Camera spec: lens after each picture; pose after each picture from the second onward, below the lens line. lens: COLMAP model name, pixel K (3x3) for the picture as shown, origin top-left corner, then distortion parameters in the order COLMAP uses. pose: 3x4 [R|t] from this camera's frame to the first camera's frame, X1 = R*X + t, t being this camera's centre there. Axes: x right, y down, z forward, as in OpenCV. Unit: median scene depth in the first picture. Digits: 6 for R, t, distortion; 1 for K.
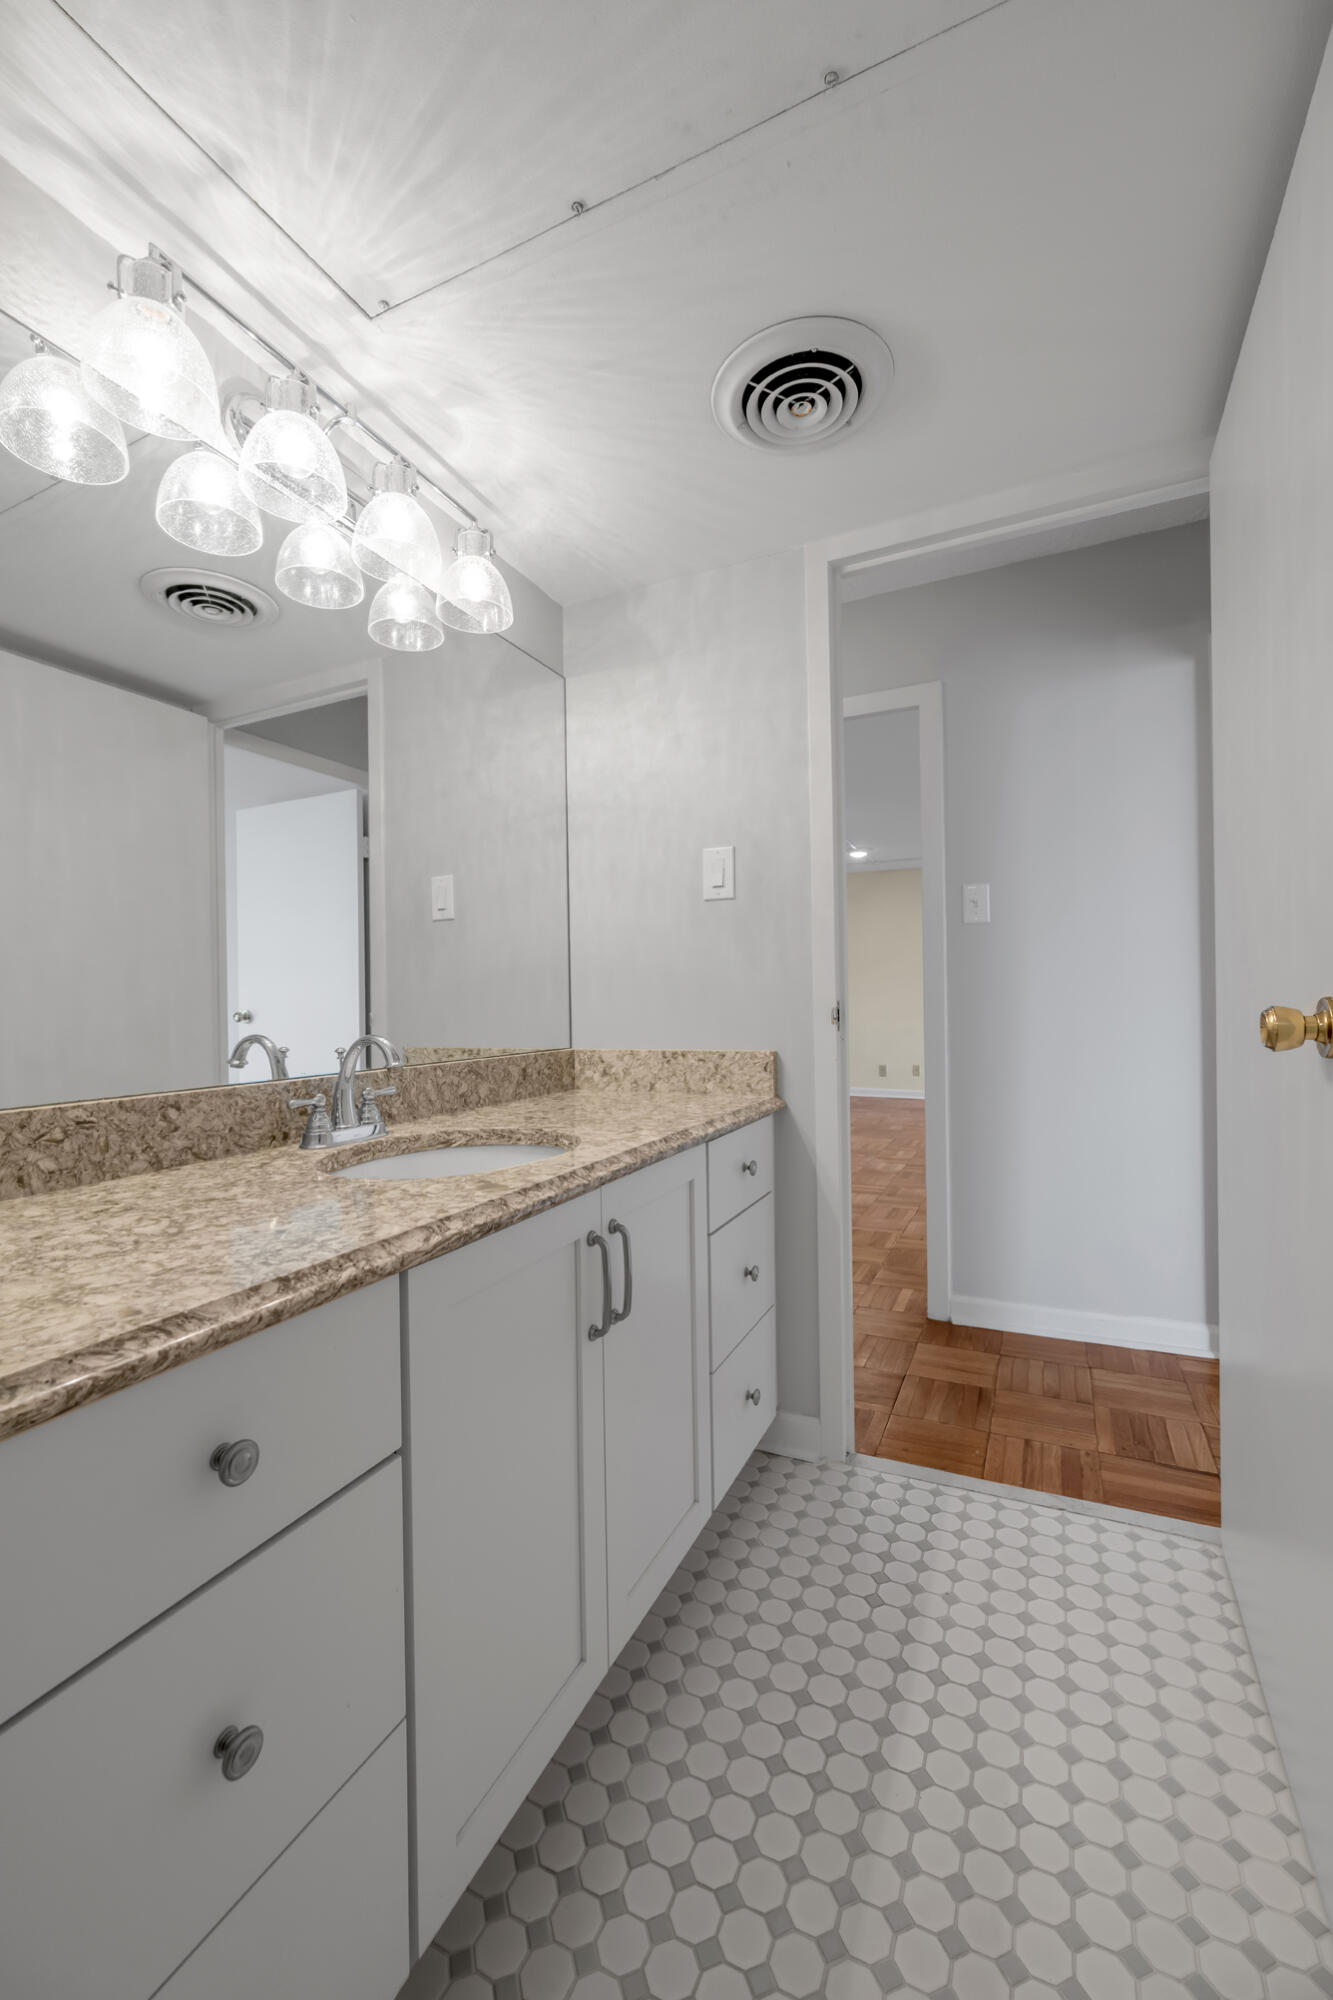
lens RADIAL K [[826.1, 0, 665.8], [0, 826.1, 1010.6], [0, 0, 1]] dist [-0.001536, -0.000173]
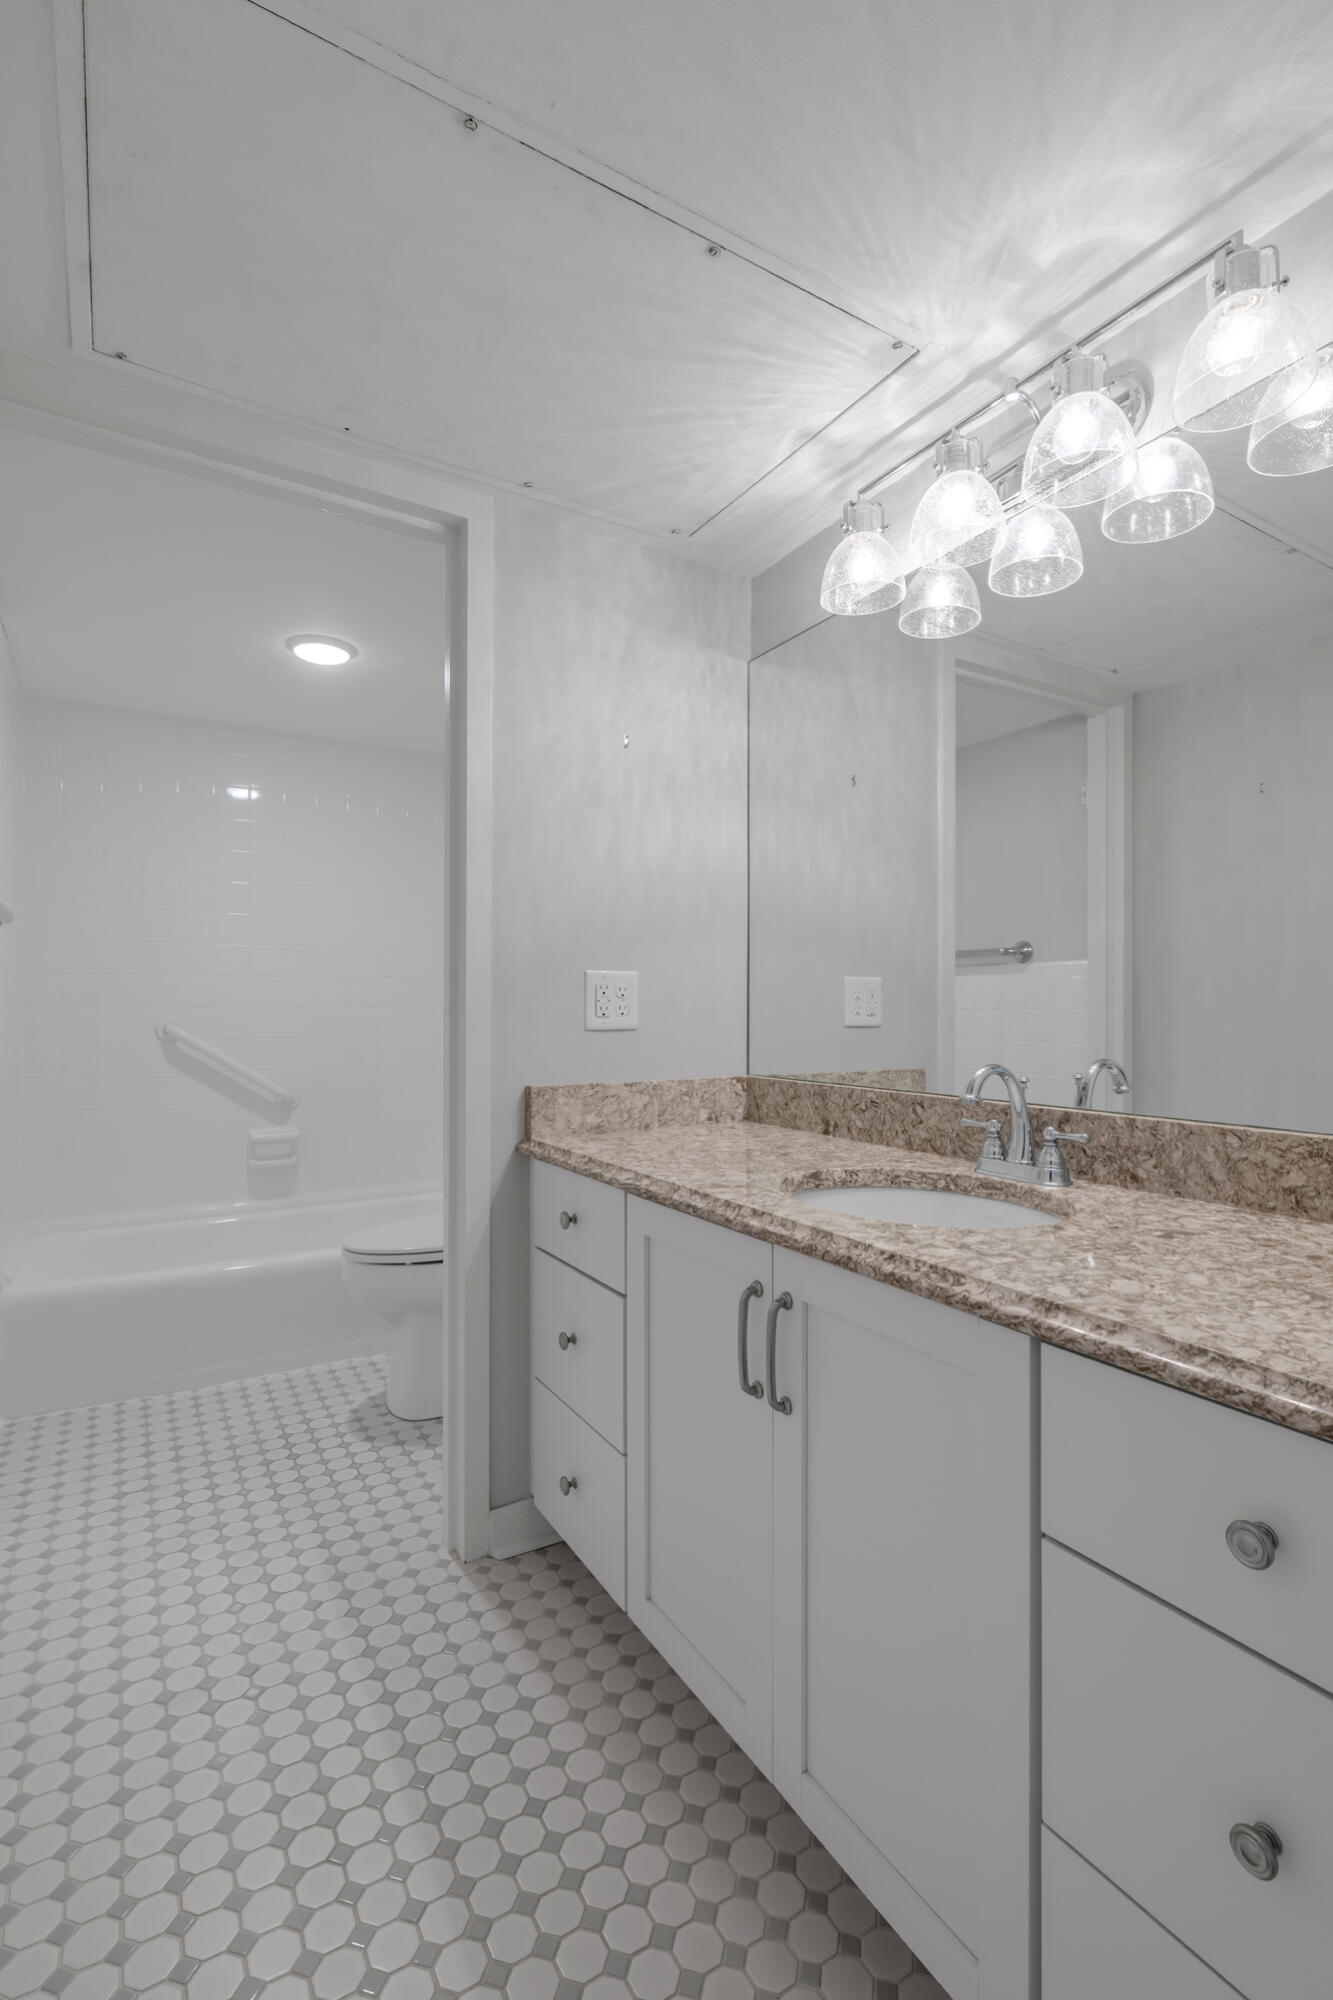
lens RADIAL K [[918.2, 0, 662.1], [0, 918.2, 1016.6], [0, 0, 1]] dist [0.000154, 0.000214]
pose [[-0.556883, 0.023589, -0.830256, 0.781341], [0.001300, 0.999620, 0.027529, -0.058495], [0.830590, 0.014252, -0.556702, 1.400814]]
